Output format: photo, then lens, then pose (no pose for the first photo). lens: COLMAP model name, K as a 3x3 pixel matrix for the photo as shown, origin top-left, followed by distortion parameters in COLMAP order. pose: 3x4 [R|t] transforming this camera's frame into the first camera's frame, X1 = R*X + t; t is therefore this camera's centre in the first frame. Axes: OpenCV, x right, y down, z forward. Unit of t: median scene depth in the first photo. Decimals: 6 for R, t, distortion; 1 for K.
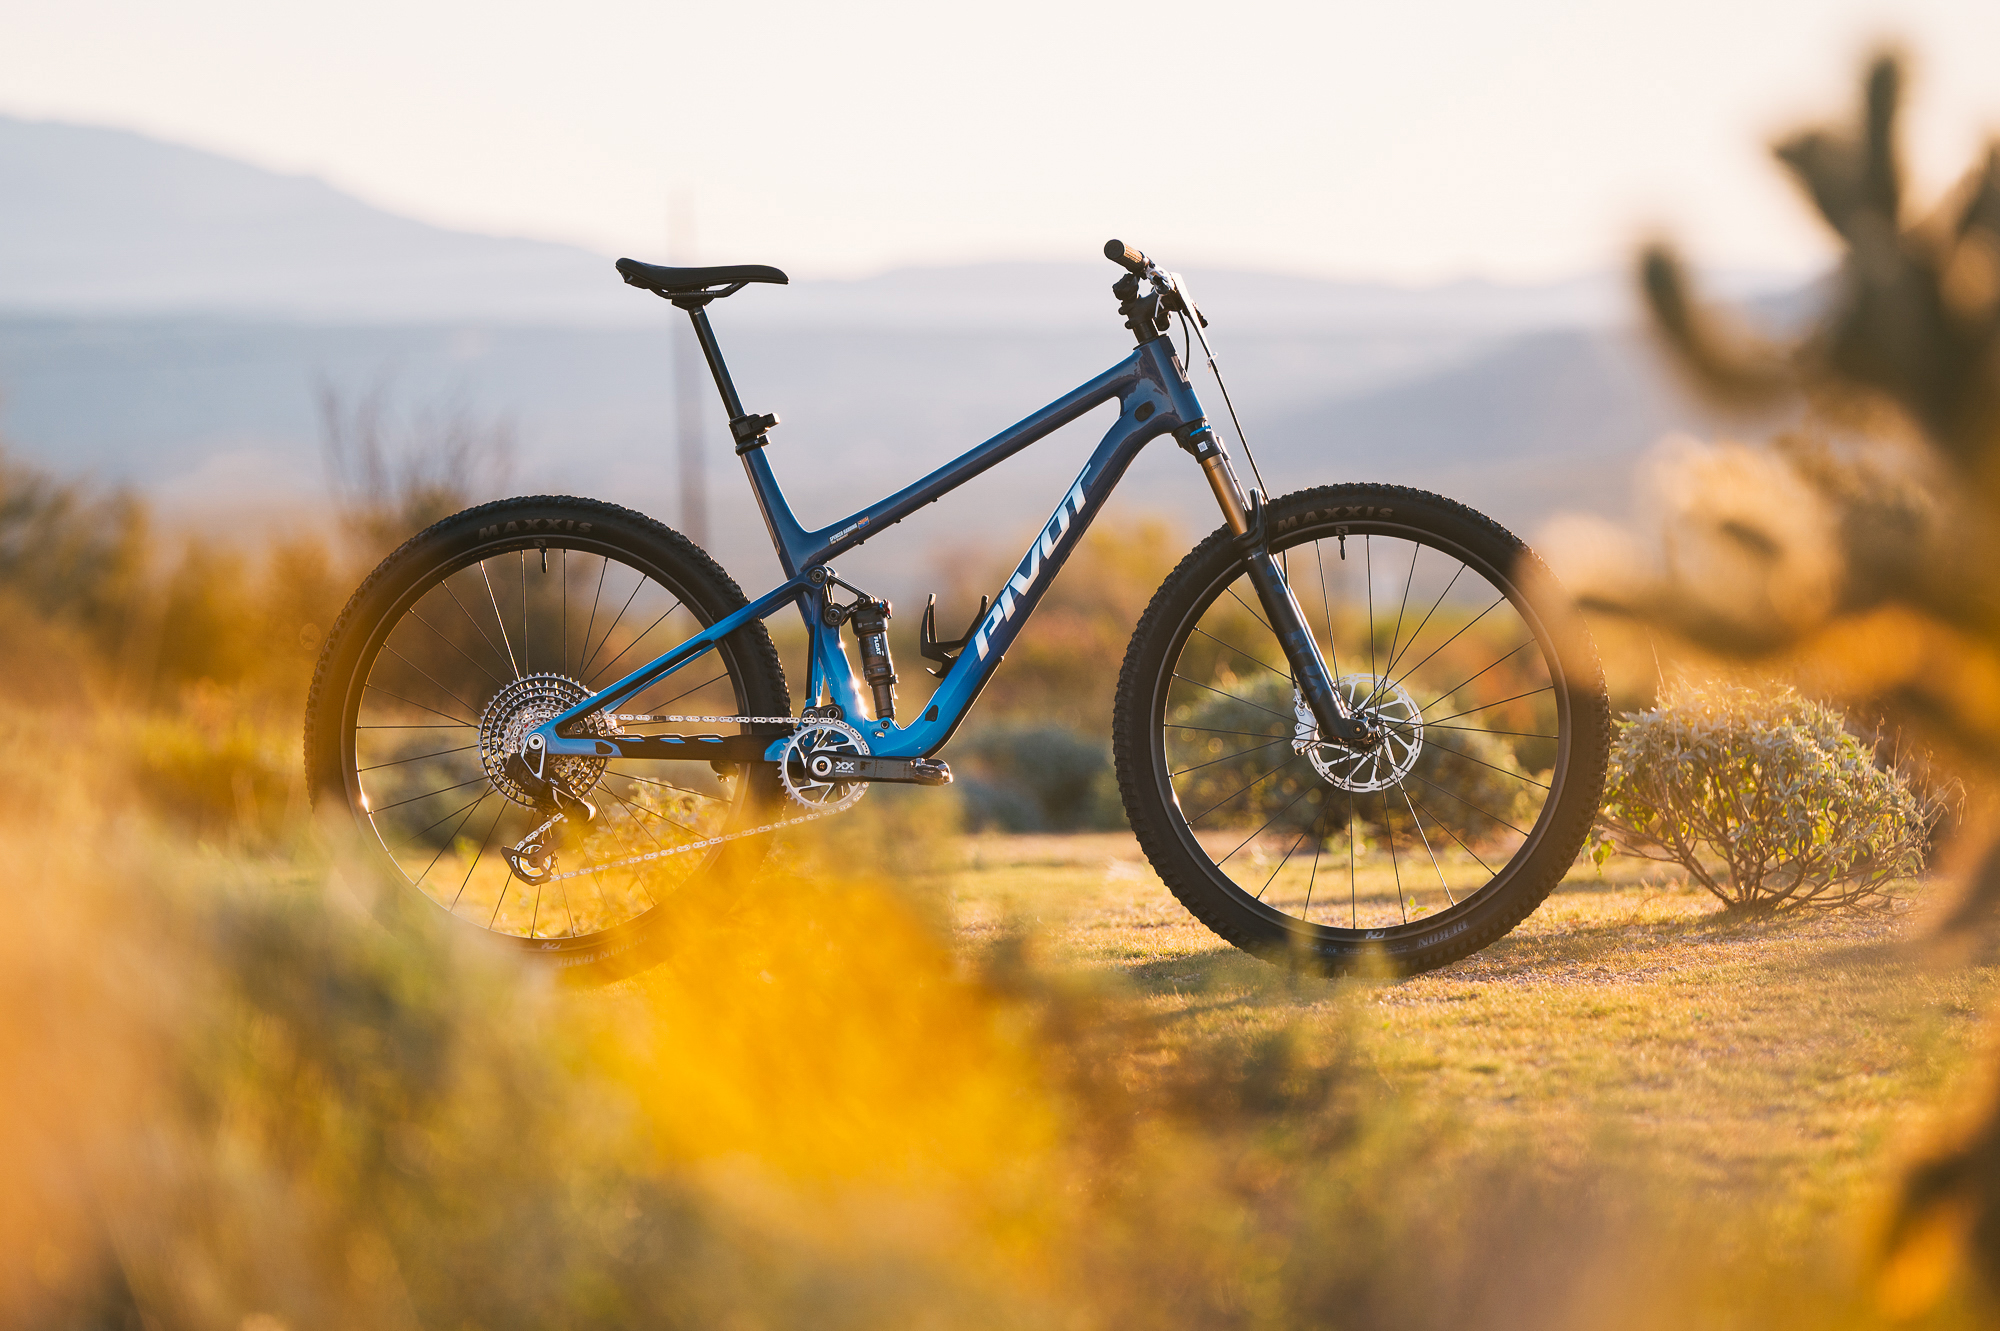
lens RADIAL K [[10407.1, 0, 1000.0], [0, 10407.1, 665.5], [0, 0, 1]] dist [0.204191, -14.452468]
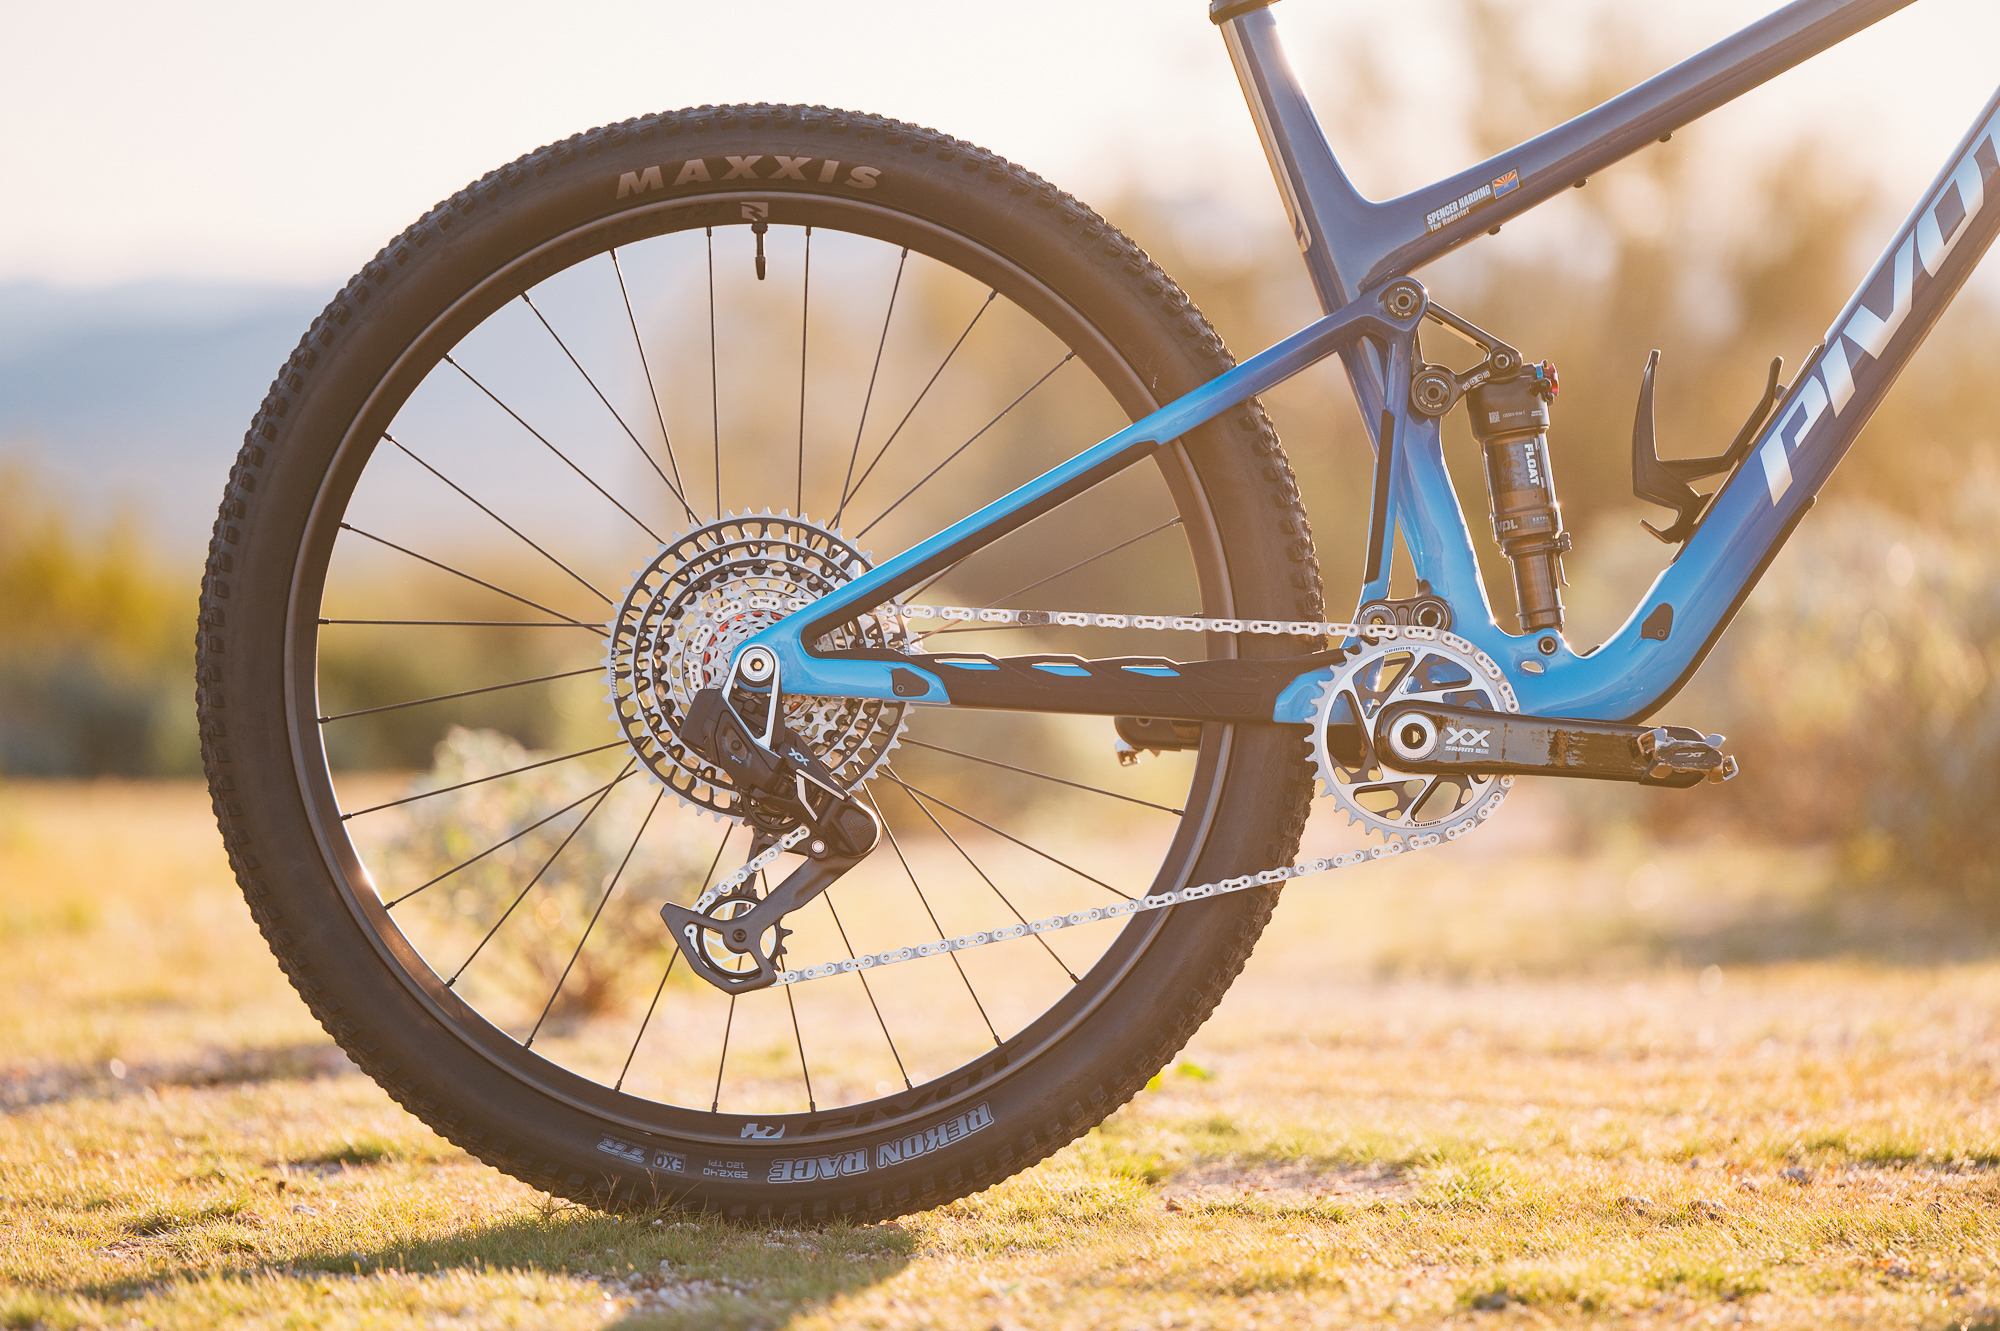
lens RADIAL K [[10407.1, 0, 1000.0], [0, 10407.1, 665.5], [0, 0, 1]] dist [0.204191, -14.452468]
pose [[0.991476, 0.024738, 0.127916, -0.090084], [-0.025292, 0.999676, 0.002707, 0.005951], [-0.127808, -0.005919, 0.991781, 0.567980]]
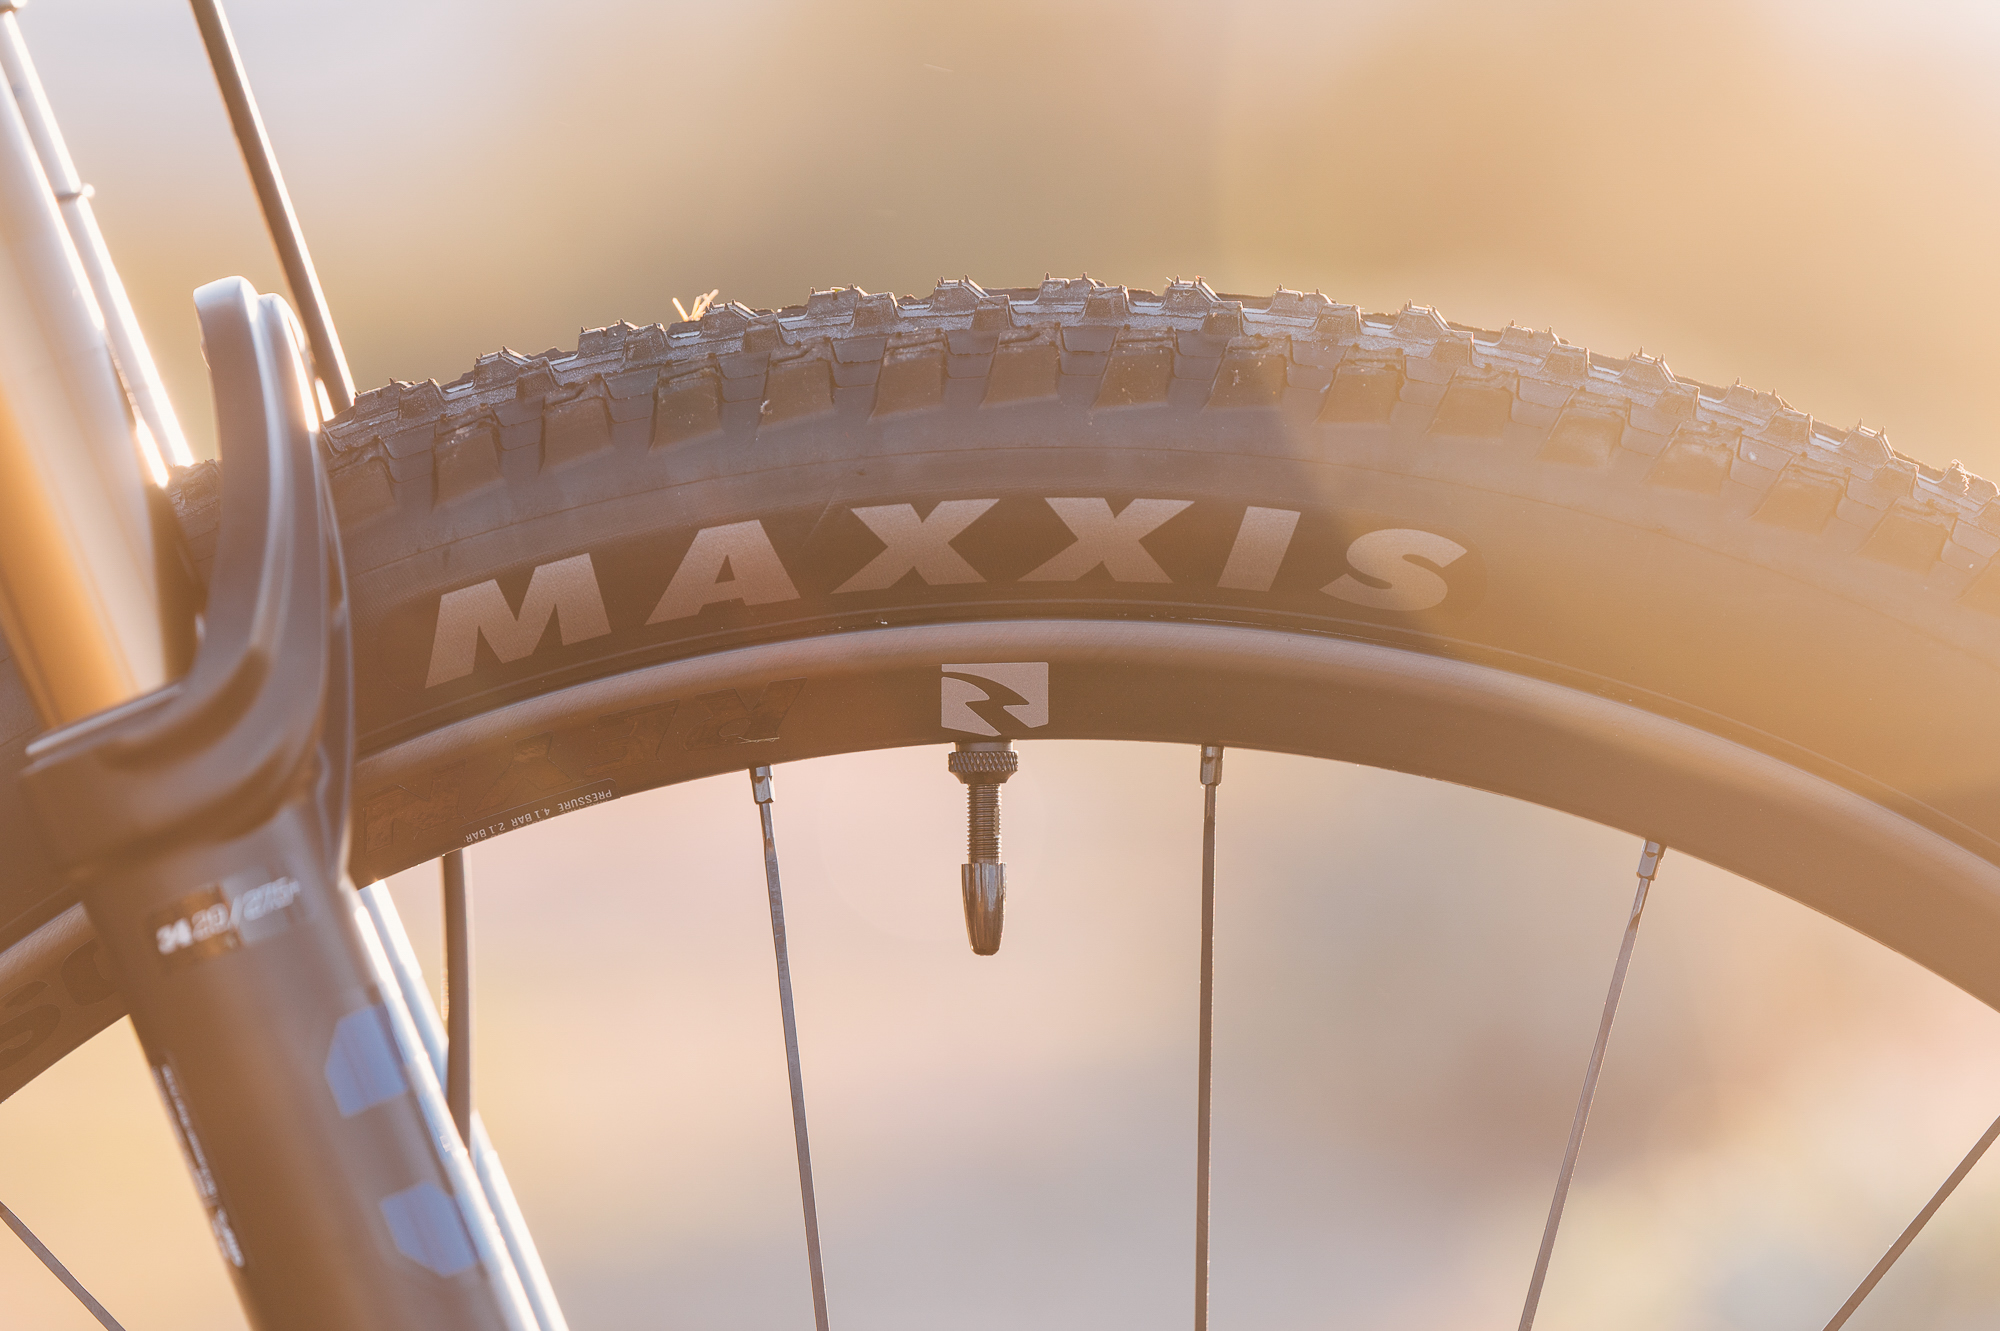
lens RADIAL K [[10407.1, 0, 1000.0], [0, 10407.1, 665.5], [0, 0, 1]] dist [0.204191, -14.452468]
pose [[0.988511, 0.048667, 0.143100, 0.016640], [-0.053793, 0.998034, 0.032174, -0.016921], [-0.141253, -0.039502, 0.989185, 0.884062]]
